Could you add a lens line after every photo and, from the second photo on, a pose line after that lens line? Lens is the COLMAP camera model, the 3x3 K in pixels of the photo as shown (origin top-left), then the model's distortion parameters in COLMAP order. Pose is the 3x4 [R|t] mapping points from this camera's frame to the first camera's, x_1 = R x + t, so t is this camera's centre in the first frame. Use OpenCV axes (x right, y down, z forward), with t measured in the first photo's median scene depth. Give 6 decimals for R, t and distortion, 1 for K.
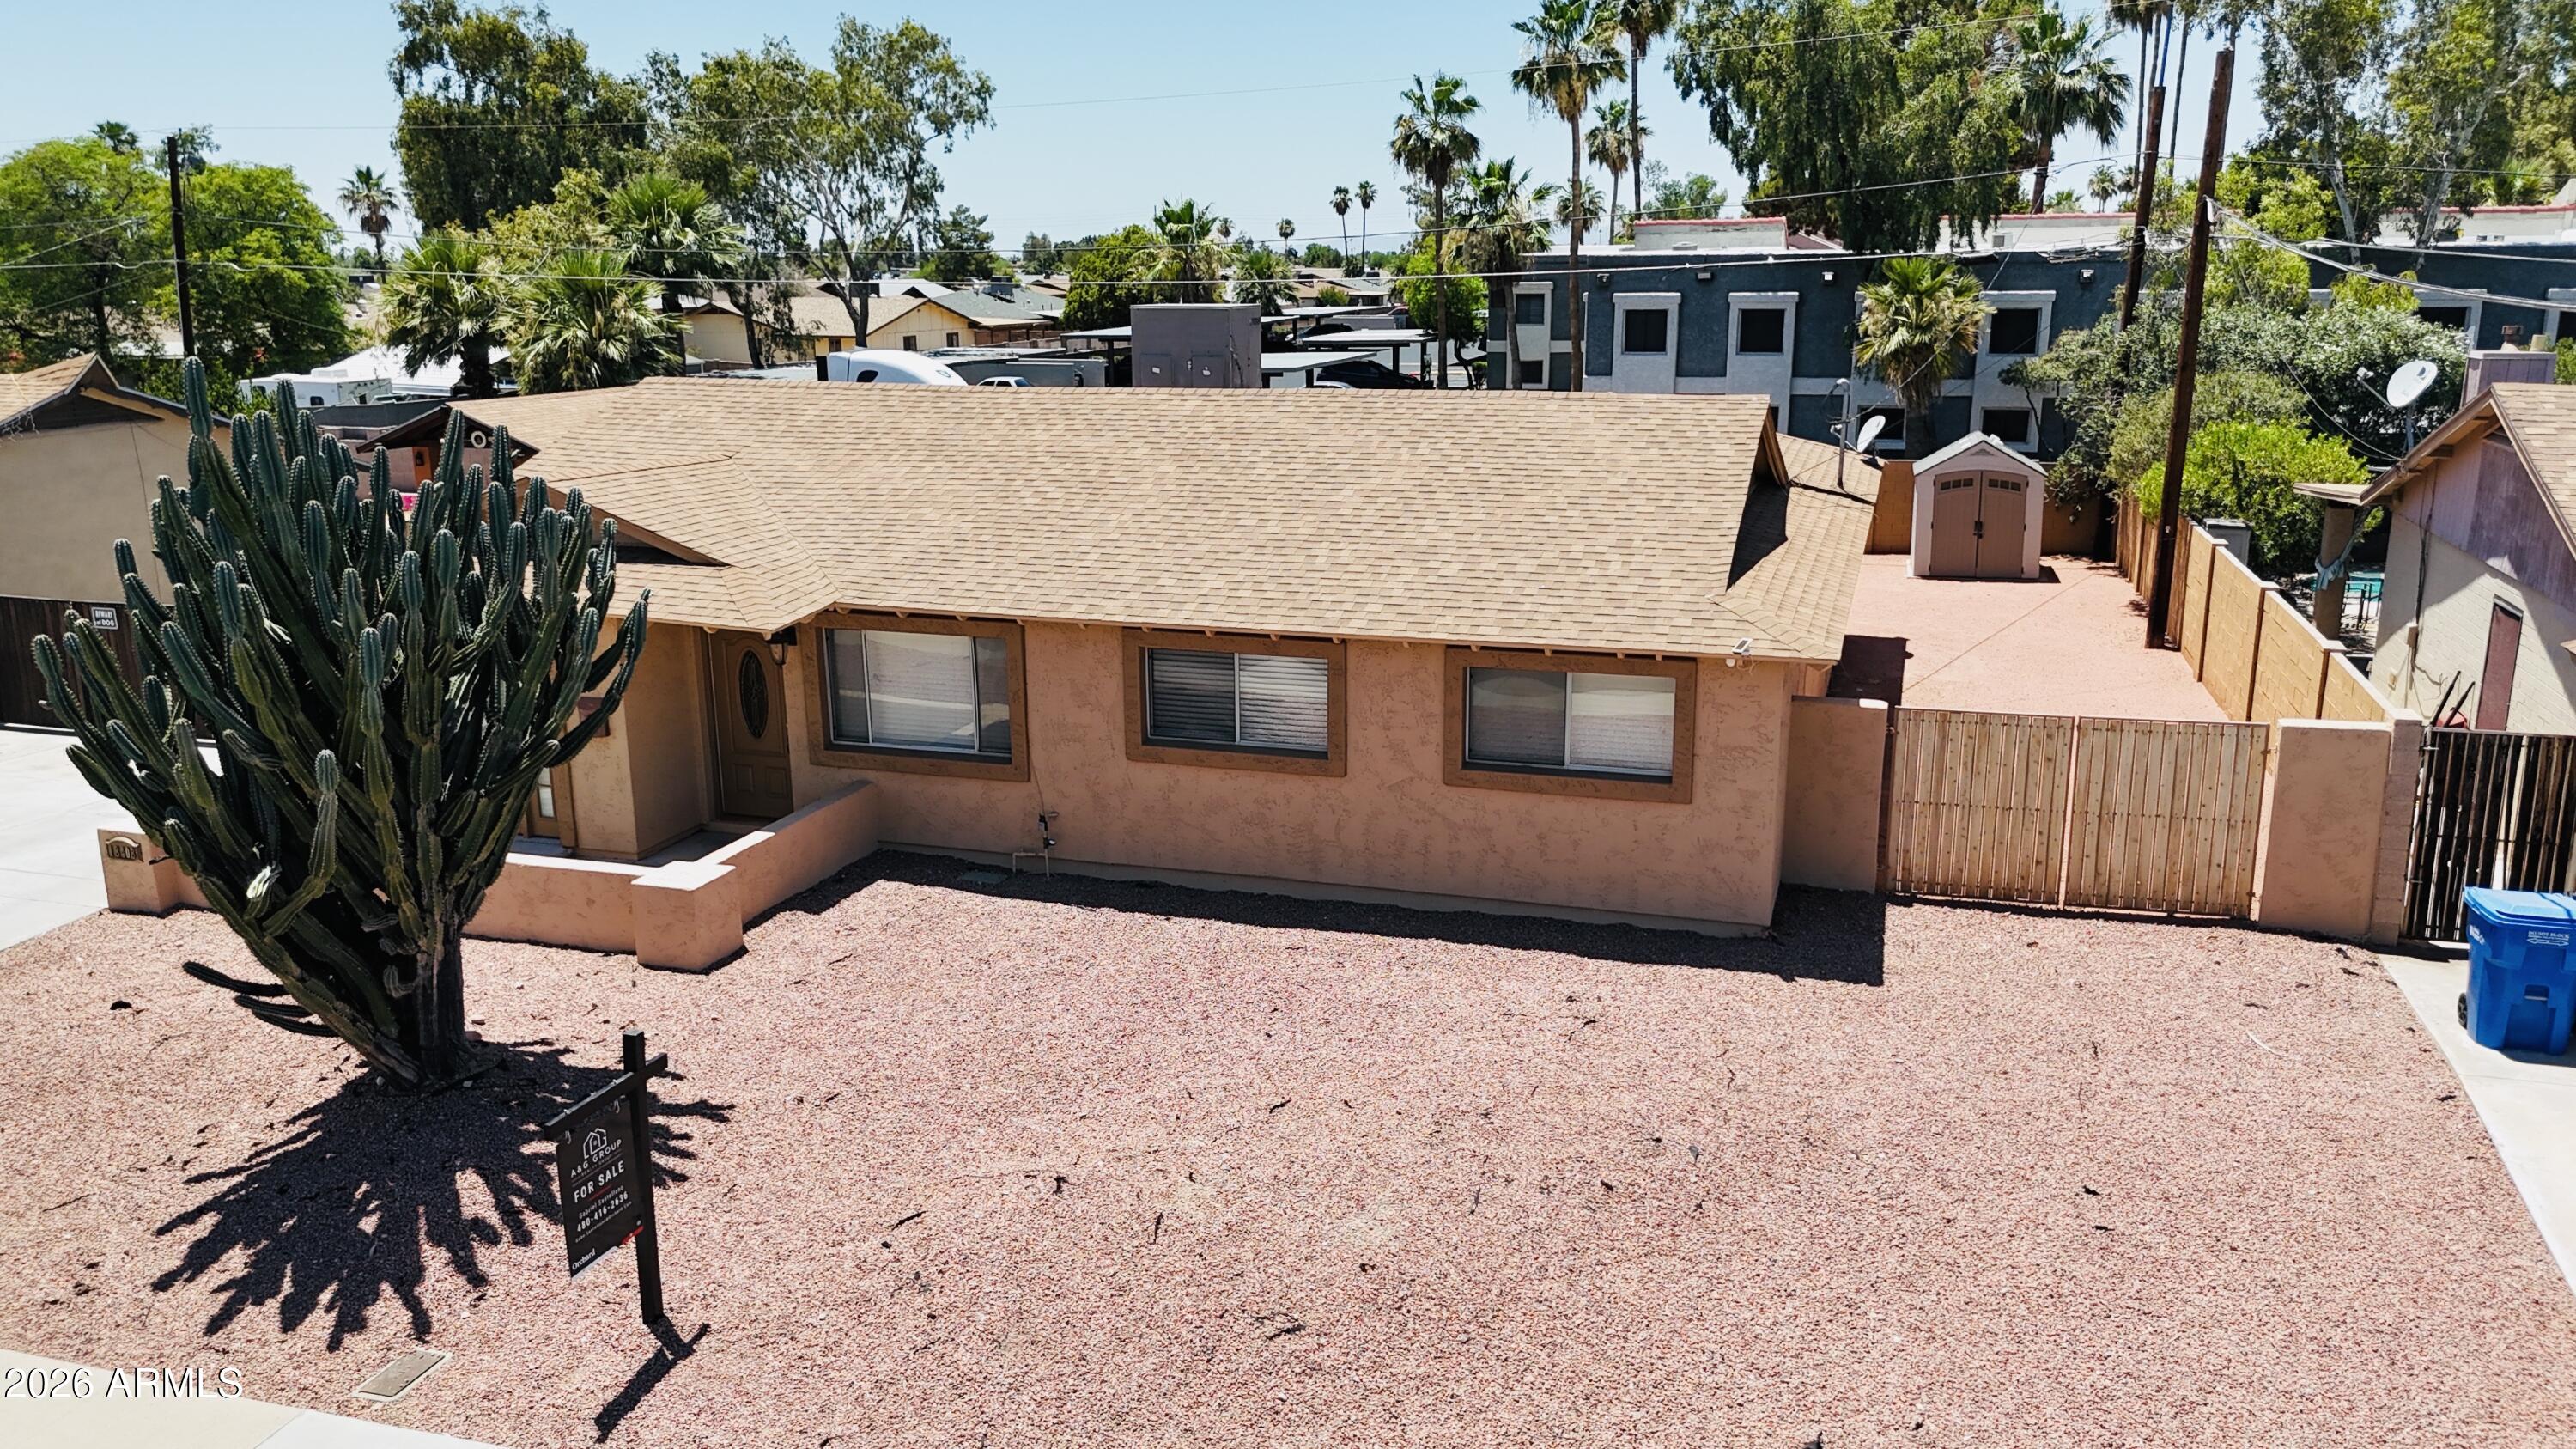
lens RADIAL K [[1889.1, 0, 1301.4], [0, 1889.1, 720.1], [0, 0, 1]] dist [0.074873, -0.069471]
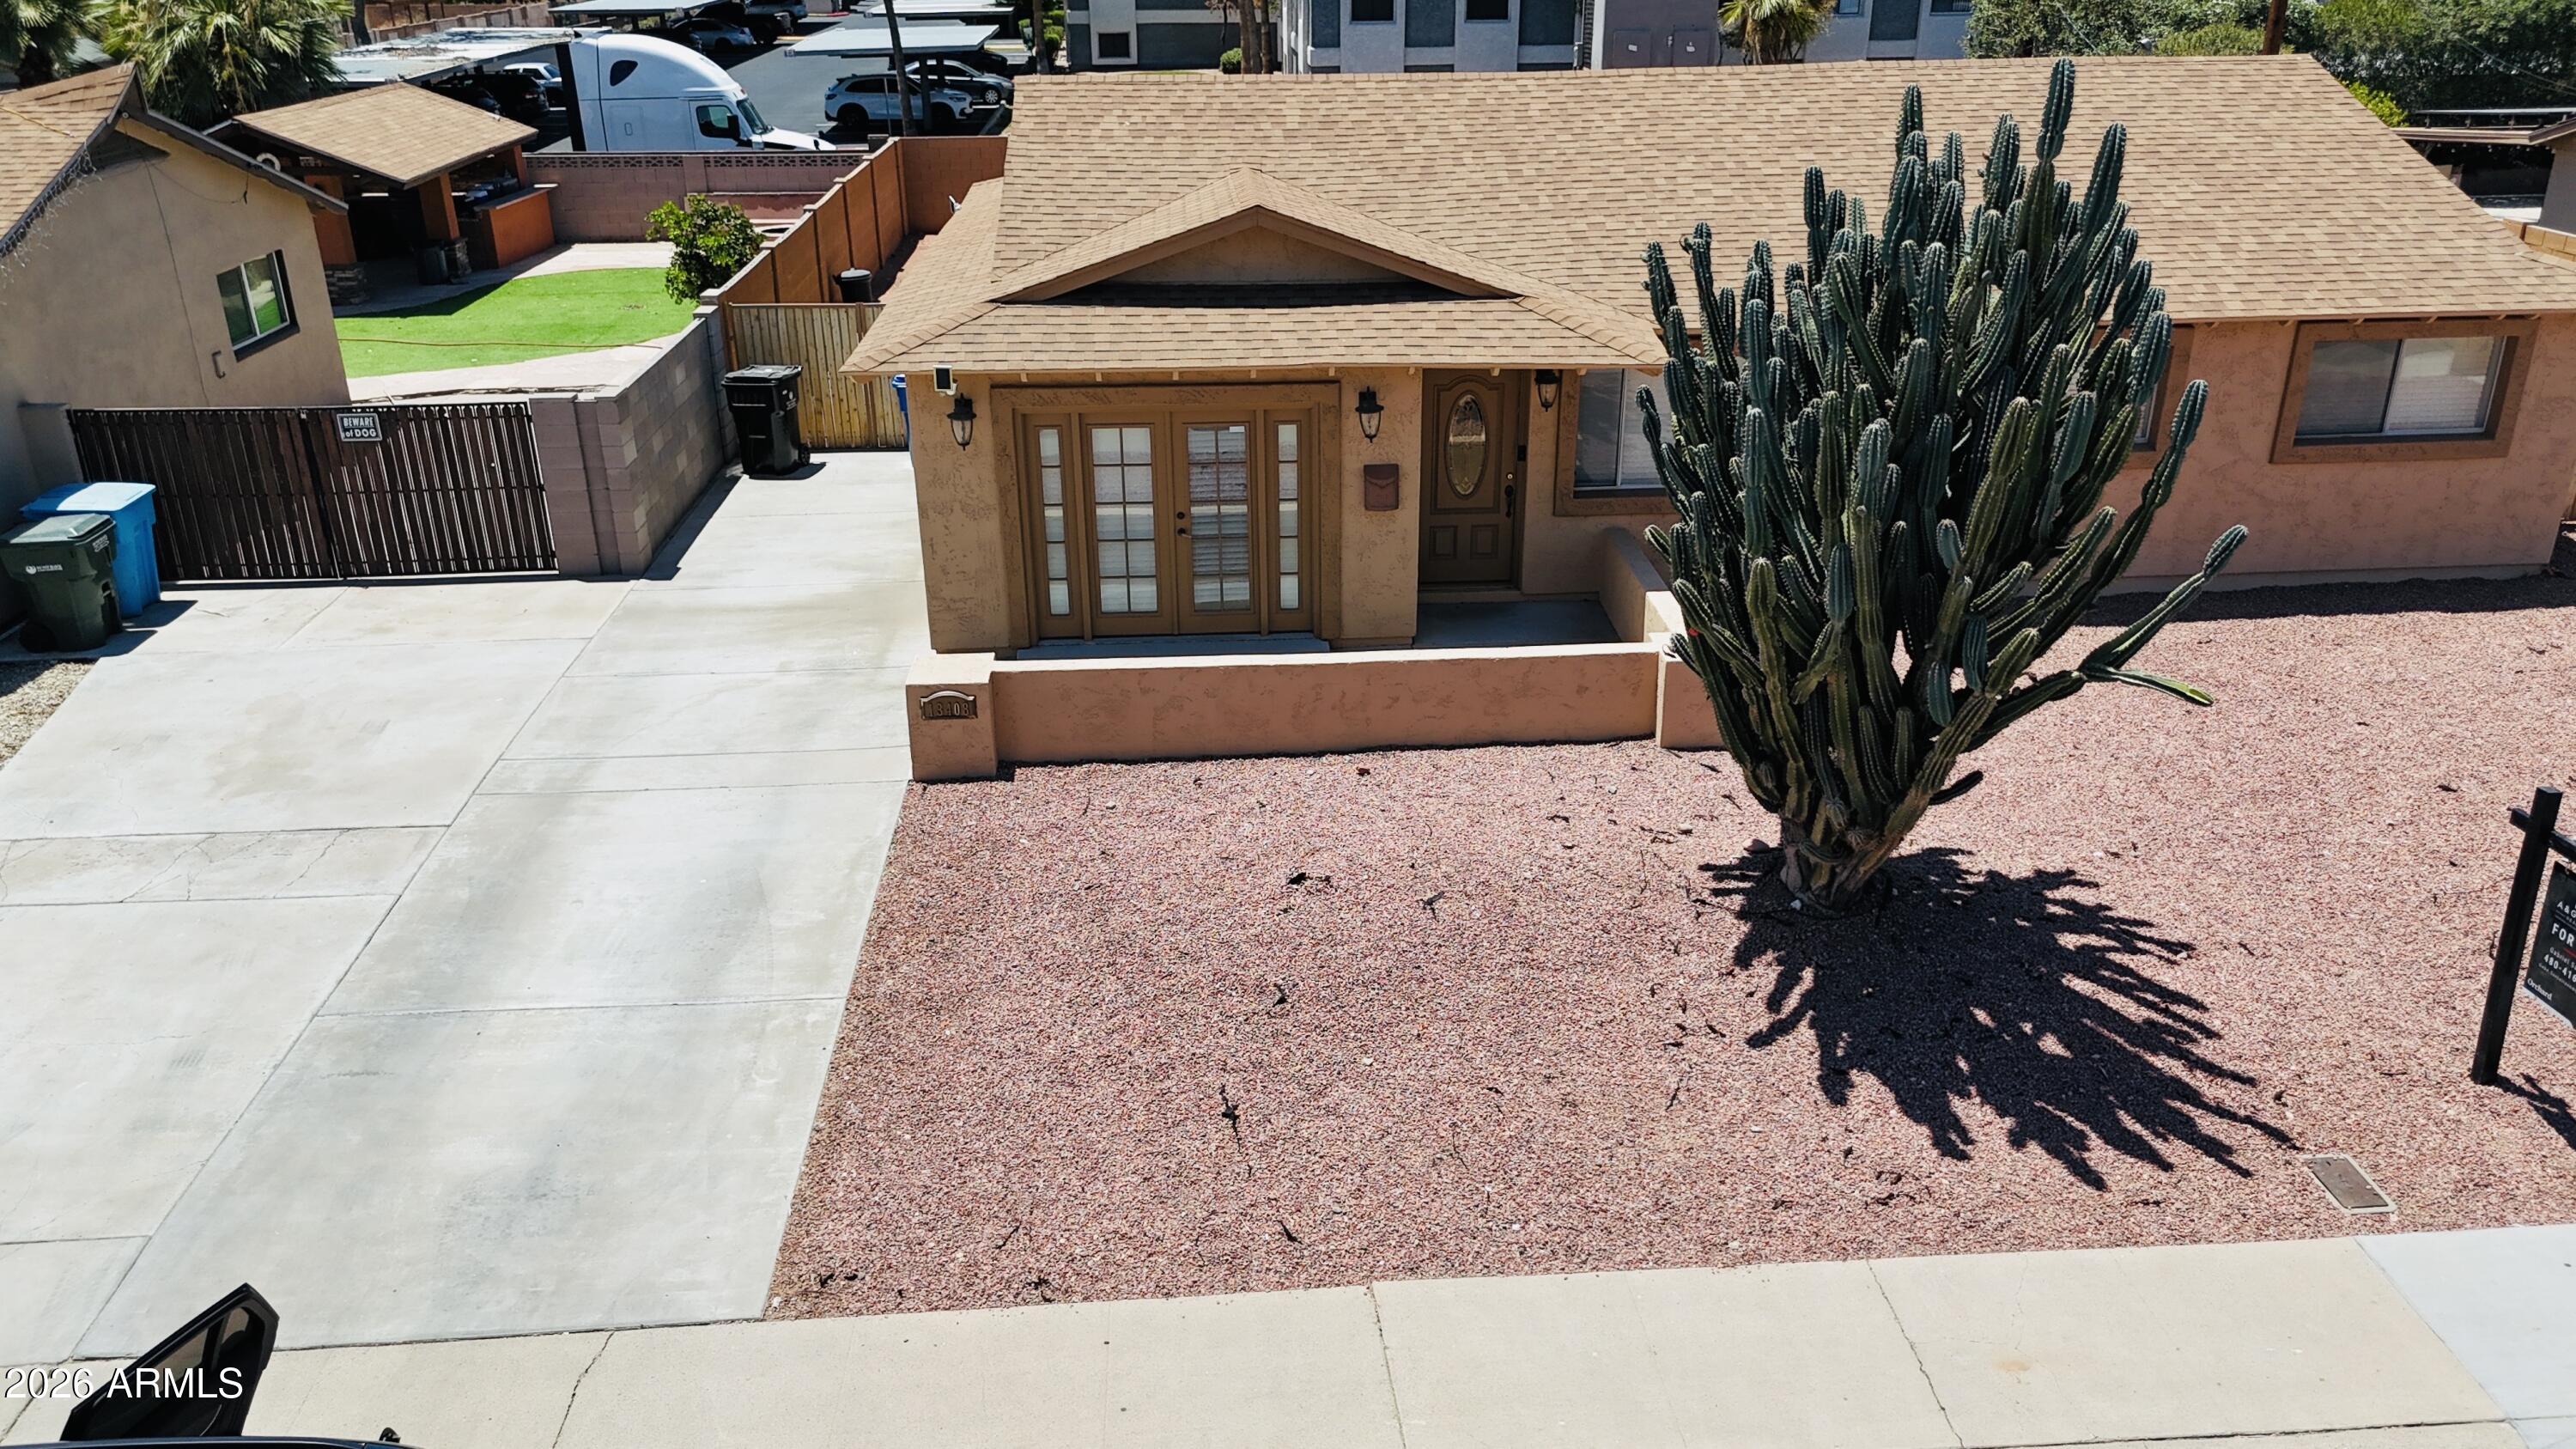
lens RADIAL K [[1889.1, 0, 1292.8], [0, 1889.1, 726.1], [0, 0, 1]] dist [0.074873, -0.069471]
pose [[0.932364, -0.142820, 0.332115, -0.759328], [0.087442, 0.980471, 0.176155, -0.053514], [-0.350787, -0.135200, 0.926644, 0.212752]]
